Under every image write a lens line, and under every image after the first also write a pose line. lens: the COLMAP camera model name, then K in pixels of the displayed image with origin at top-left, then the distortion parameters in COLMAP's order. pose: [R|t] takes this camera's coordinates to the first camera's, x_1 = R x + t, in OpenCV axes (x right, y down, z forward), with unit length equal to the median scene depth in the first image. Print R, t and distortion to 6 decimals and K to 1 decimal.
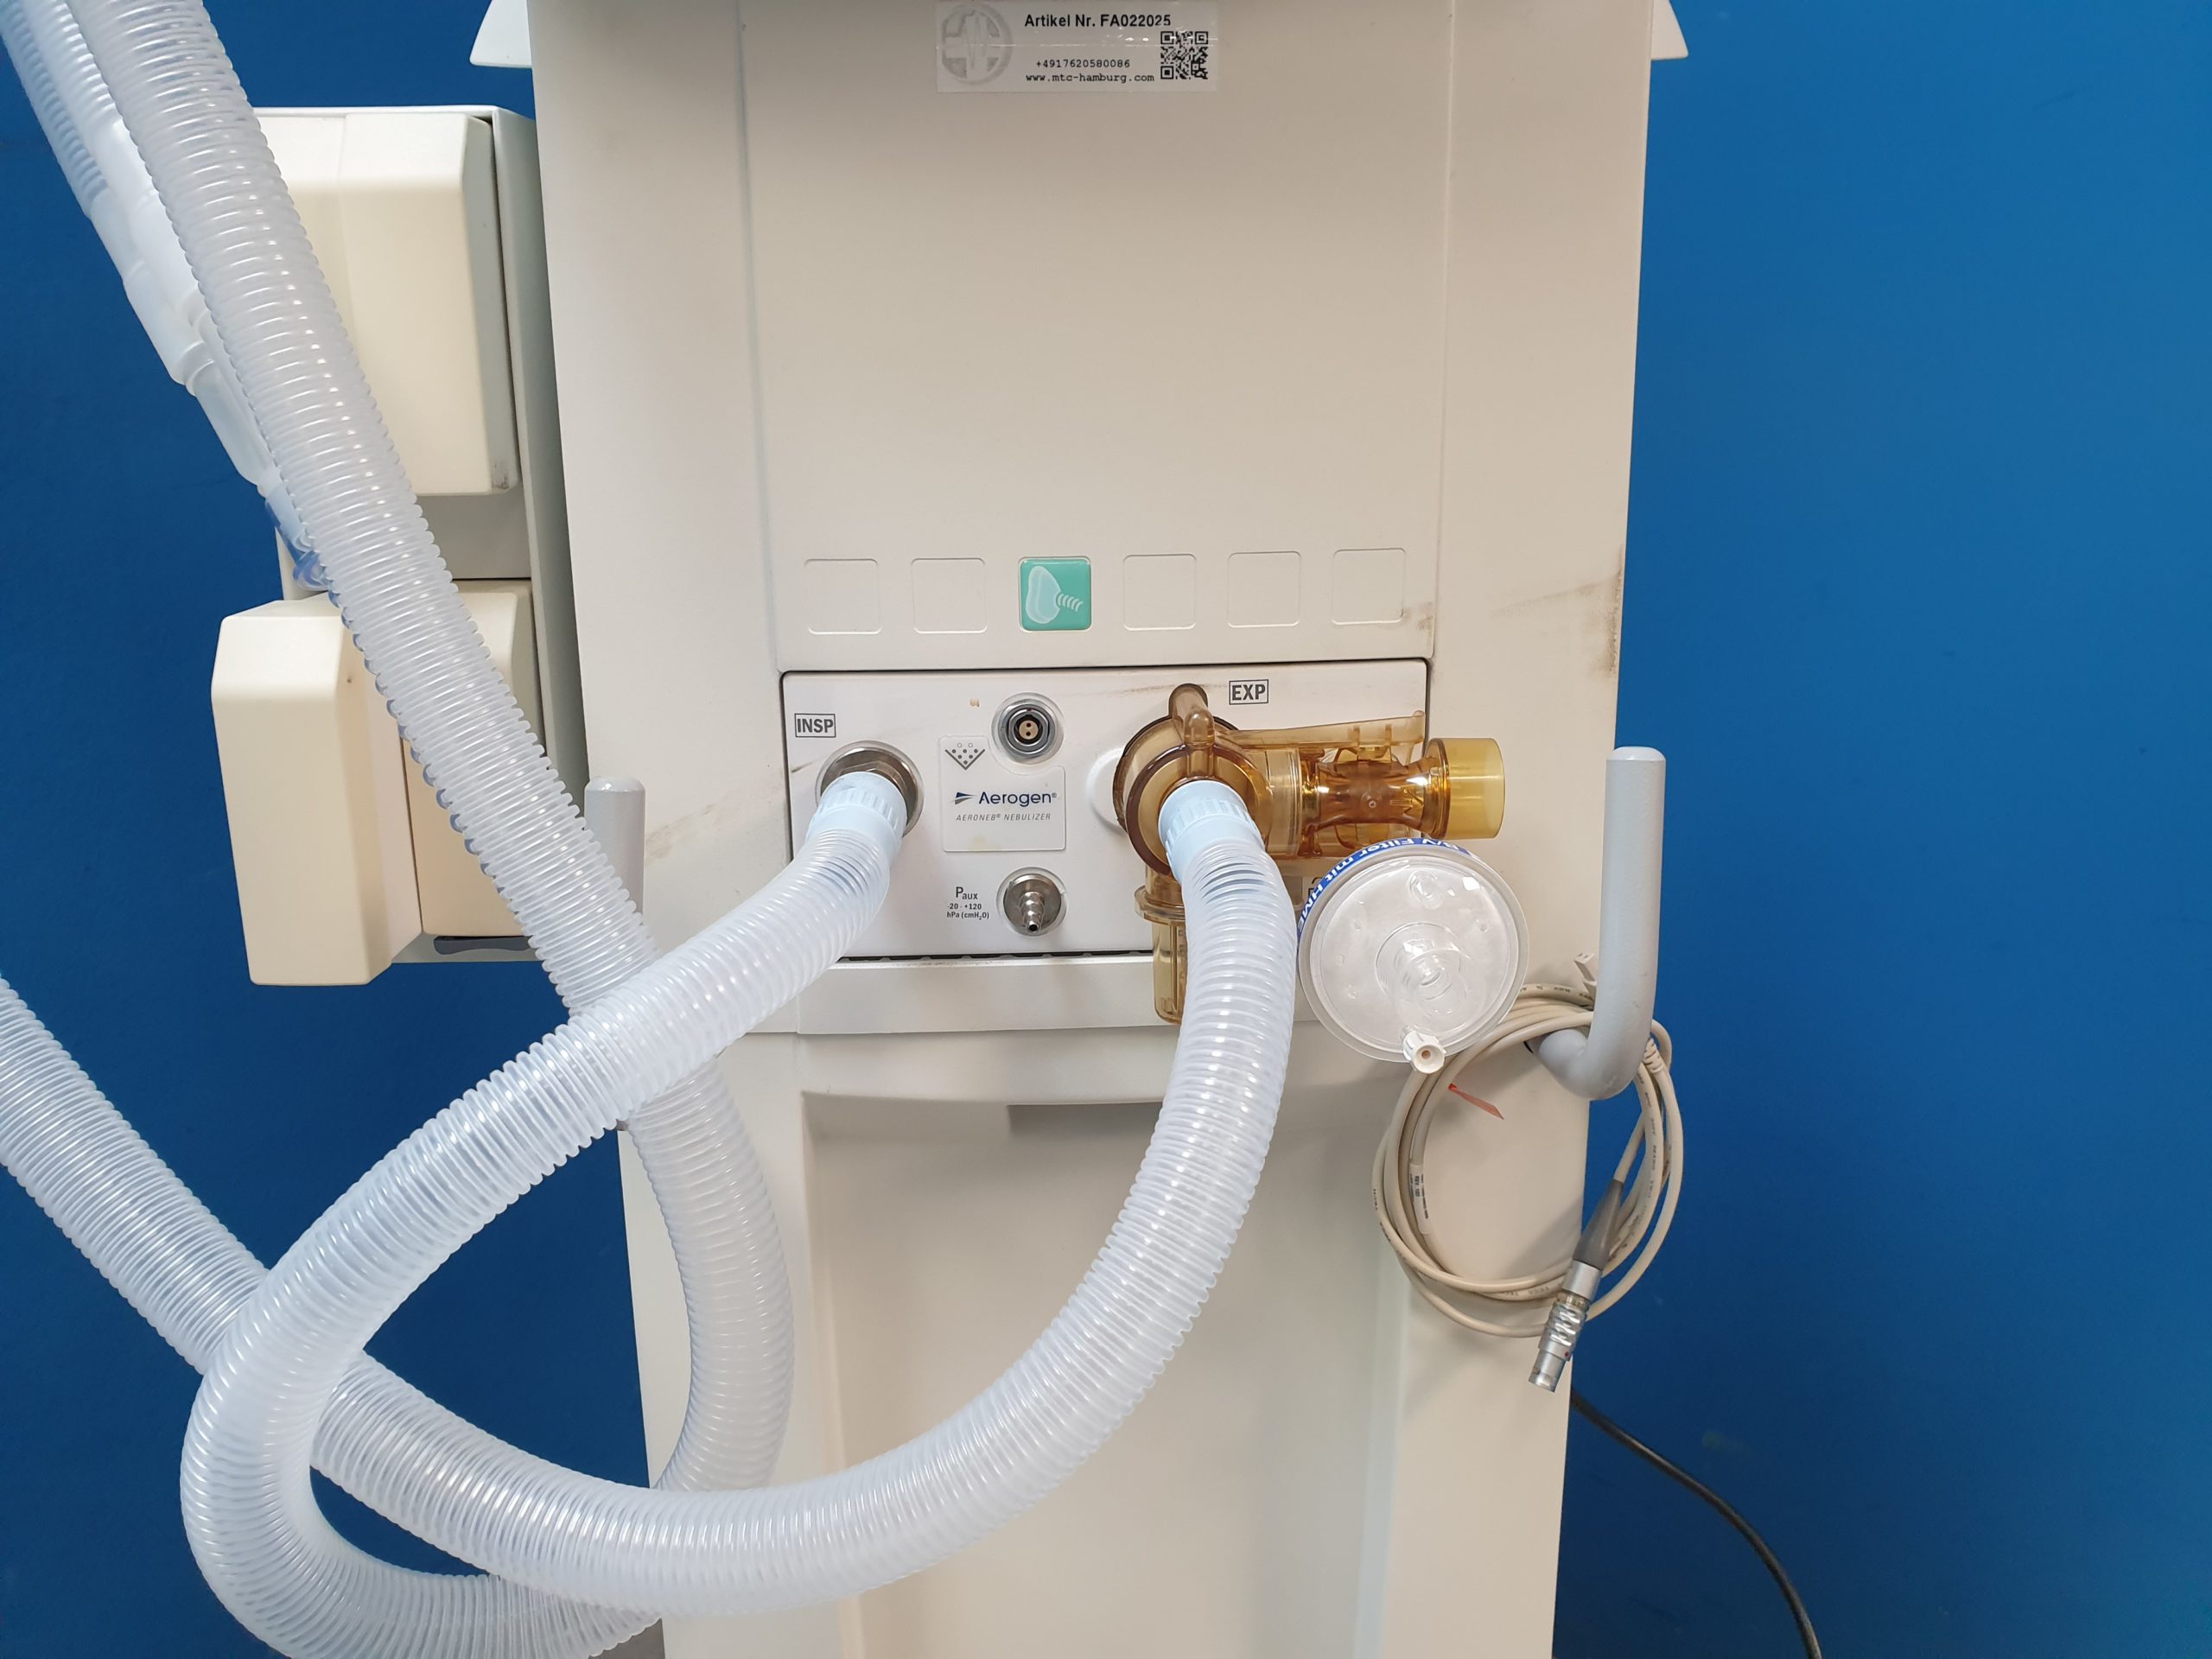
lens RADIAL K [[1820.1, 0, 1068.4], [0, 1820.1, 780.4], [0, 0, 1]] dist [0.201096, -0.537042]
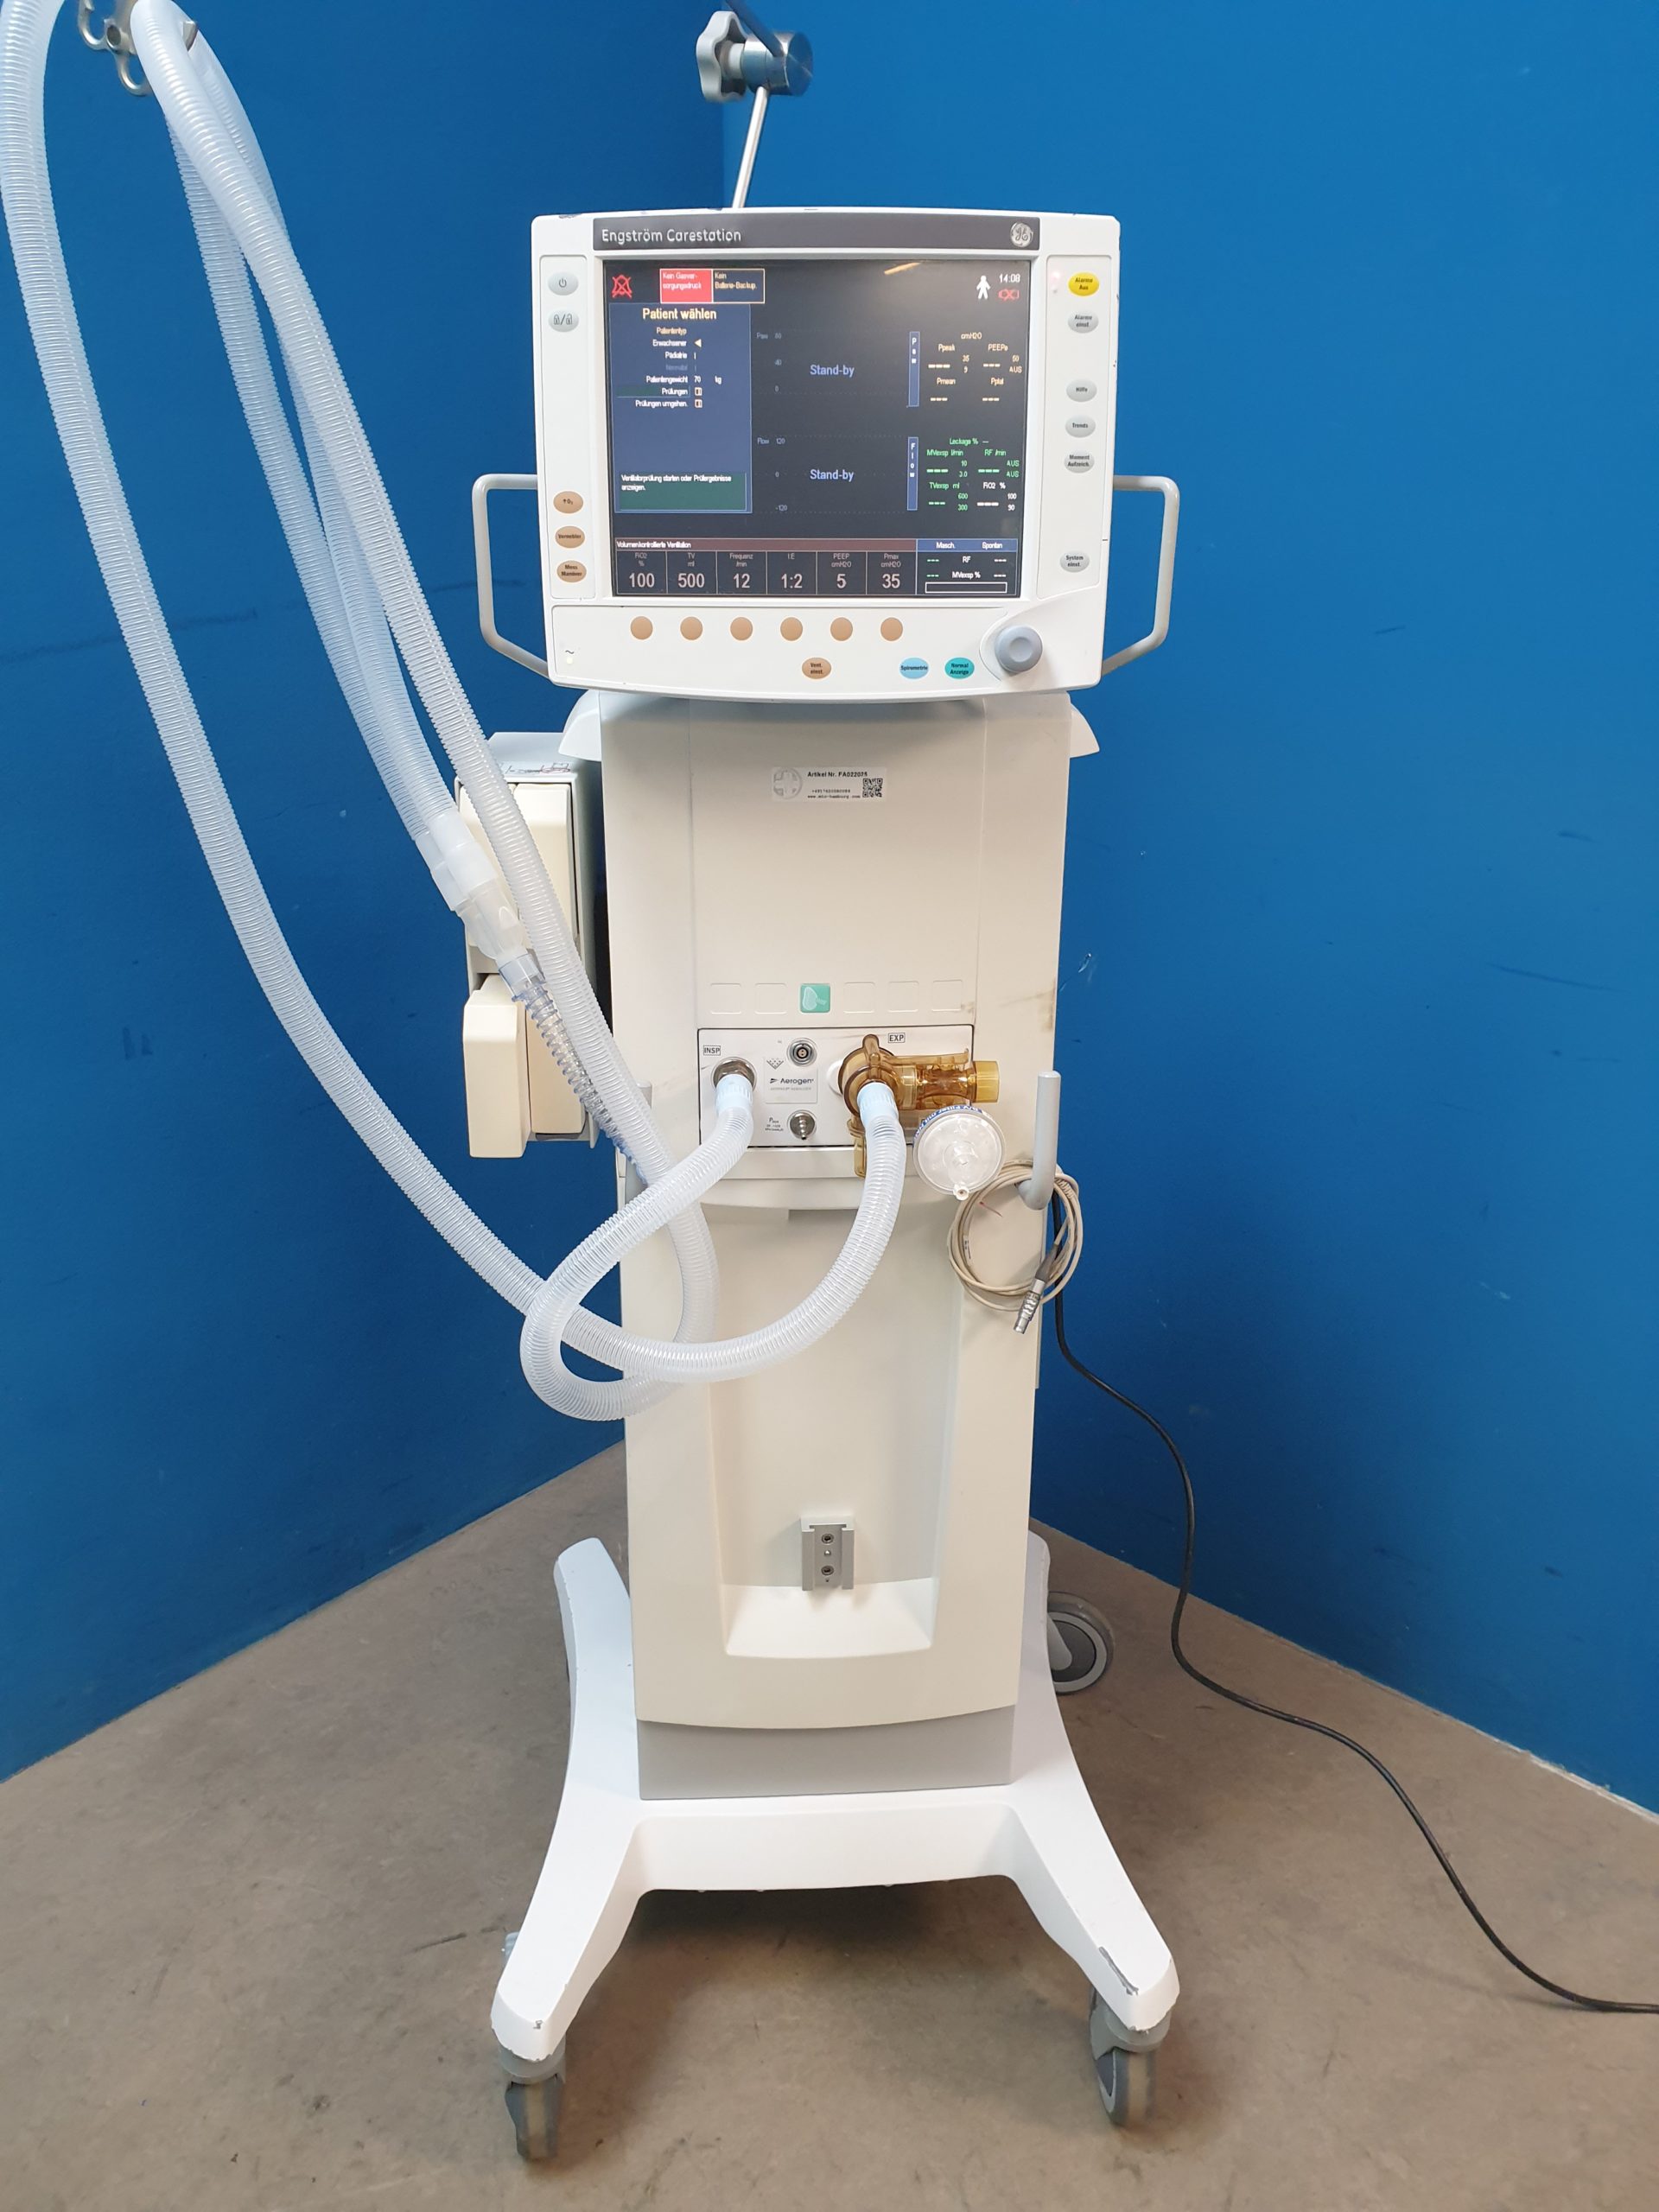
lens RADIAL K [[1685.9, 0, 832.9], [0, 1685.9, 1080.0], [0, 0, 1]] dist [0.028703, 0.001243]
pose [[0.999517, 0.014629, 0.027429, -0.041465], [-0.017574, 0.993734, 0.110379, -0.231911], [-0.025642, -0.110807, 0.993511, -1.149045]]
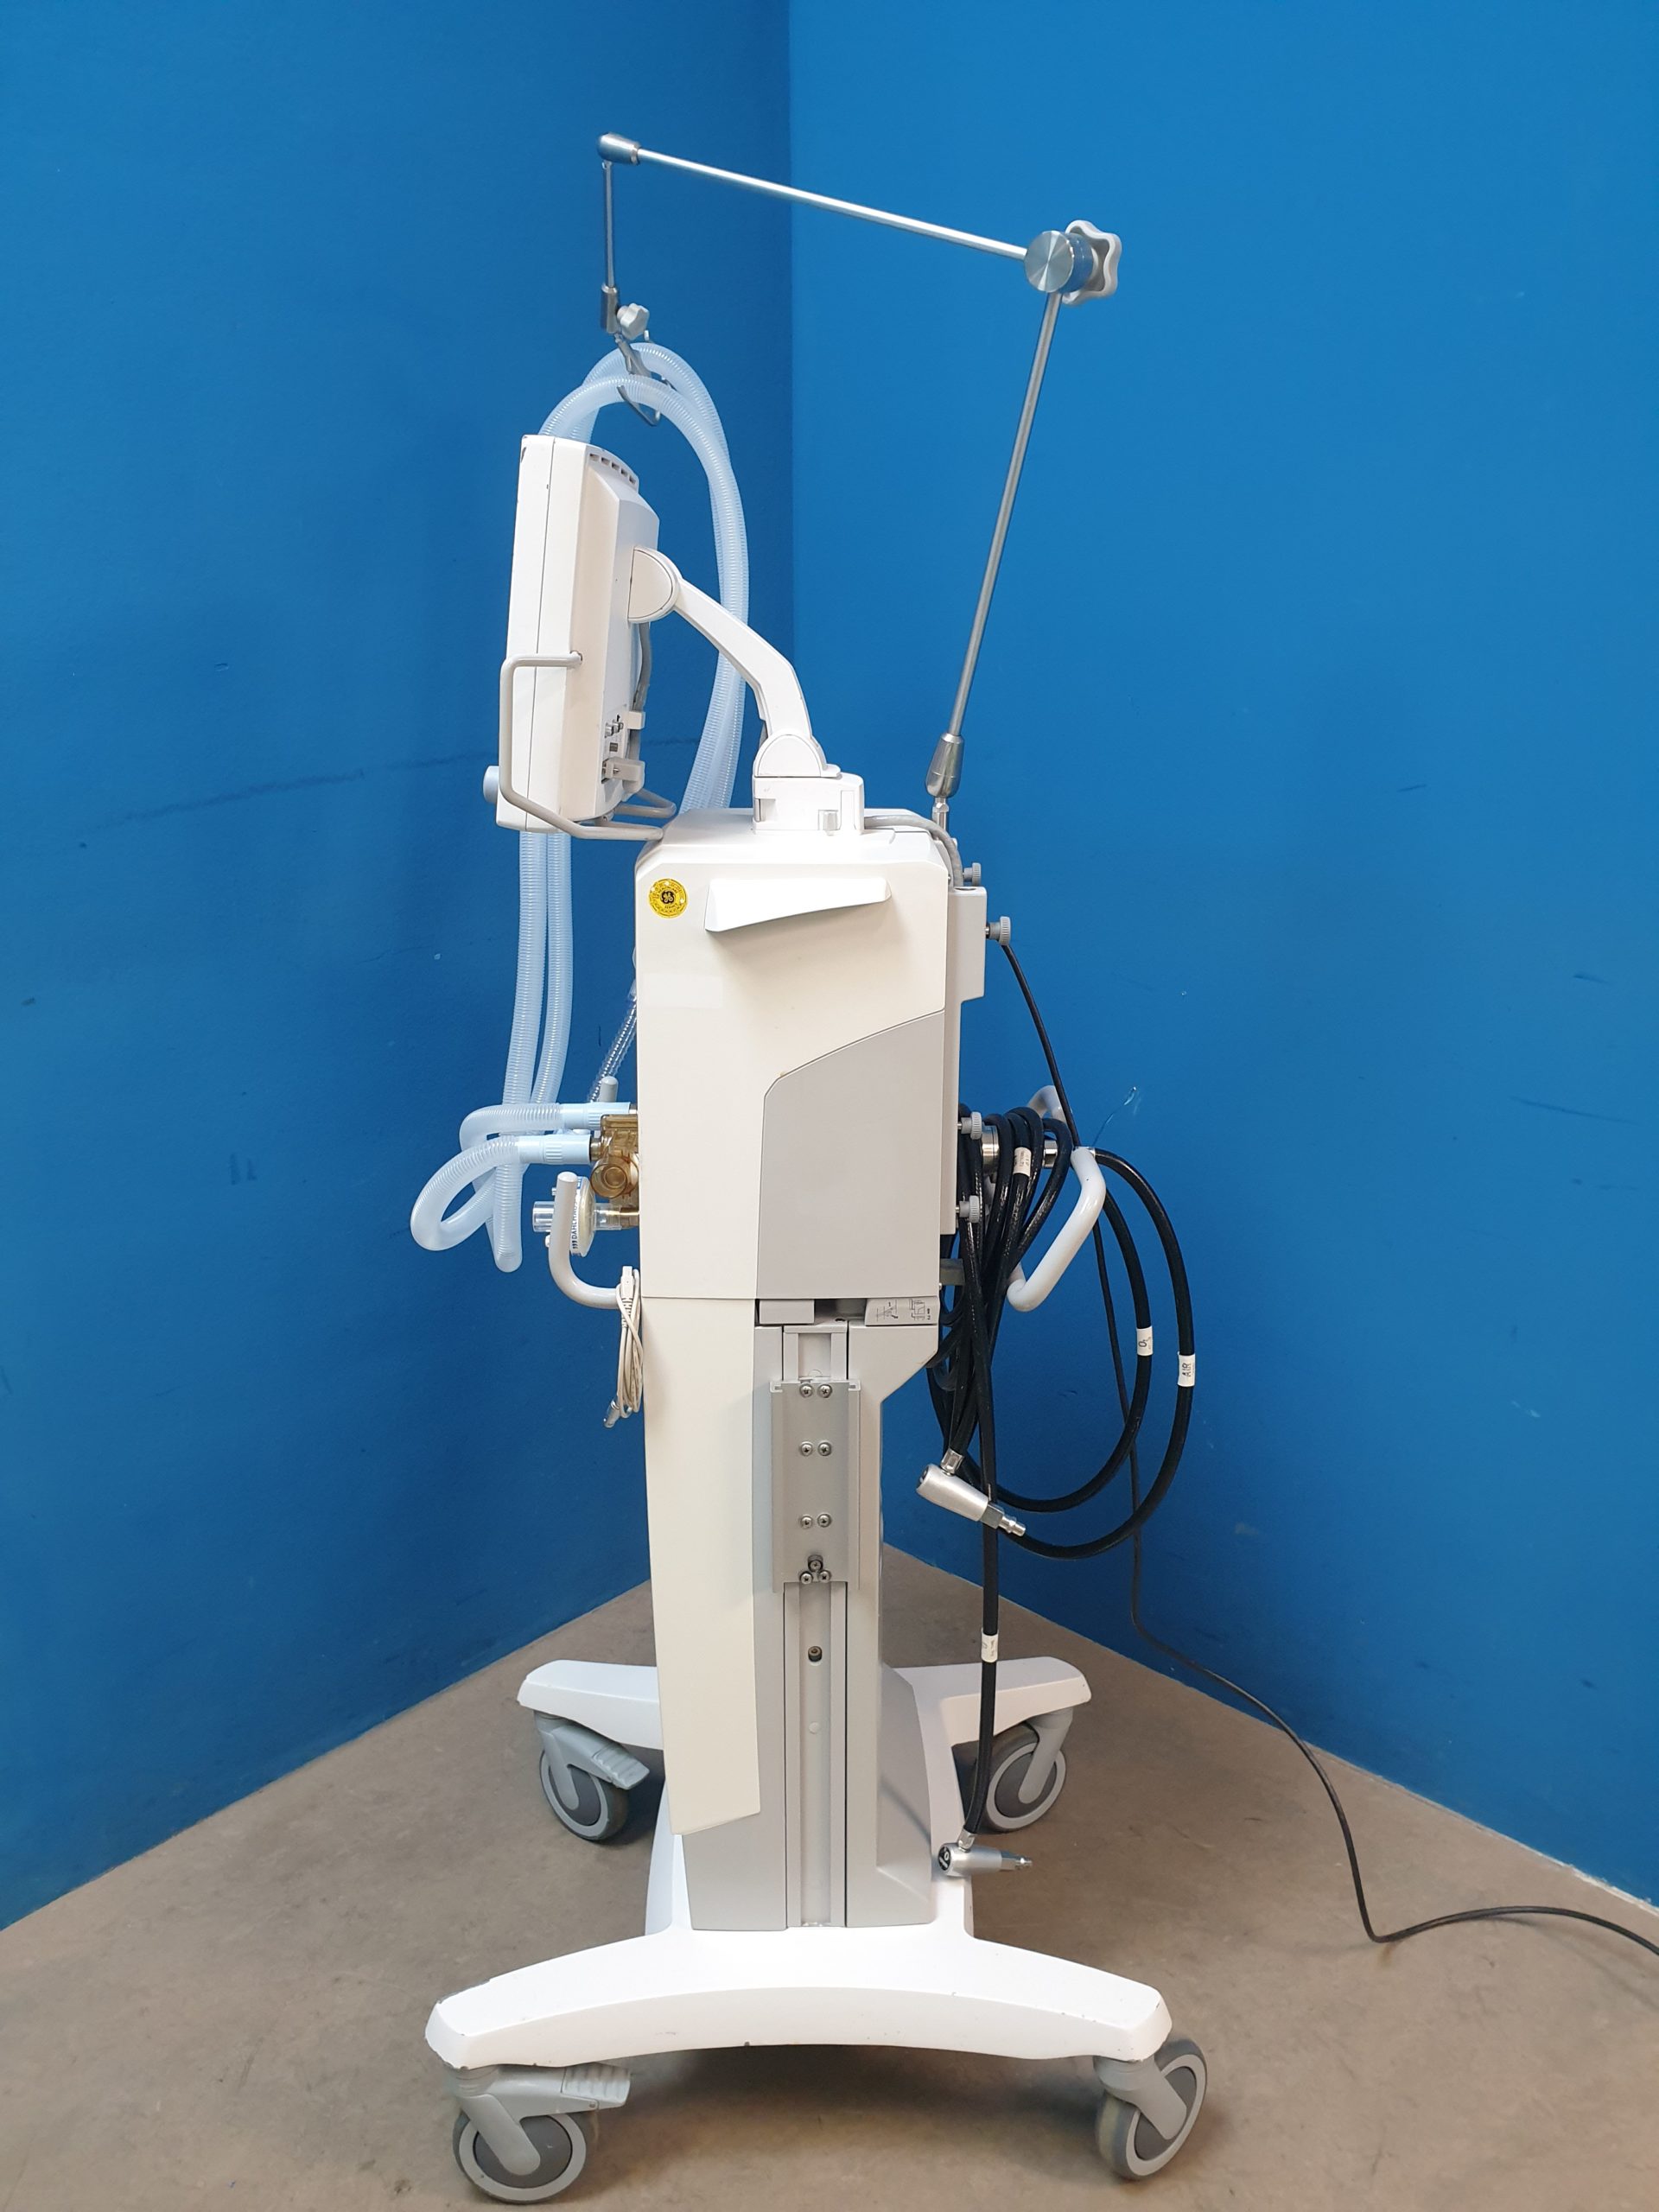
lens RADIAL K [[1686.7, 0, 853.4], [0, 1686.7, 1111.6], [0, 0, 1]] dist [0.031158, -0.002427]
pose [[0.999784, 0.018100, 0.010260, -0.070065], [-0.018562, 0.998730, 0.046840, -0.224269], [-0.009400, -0.047020, 0.998850, -1.343761]]
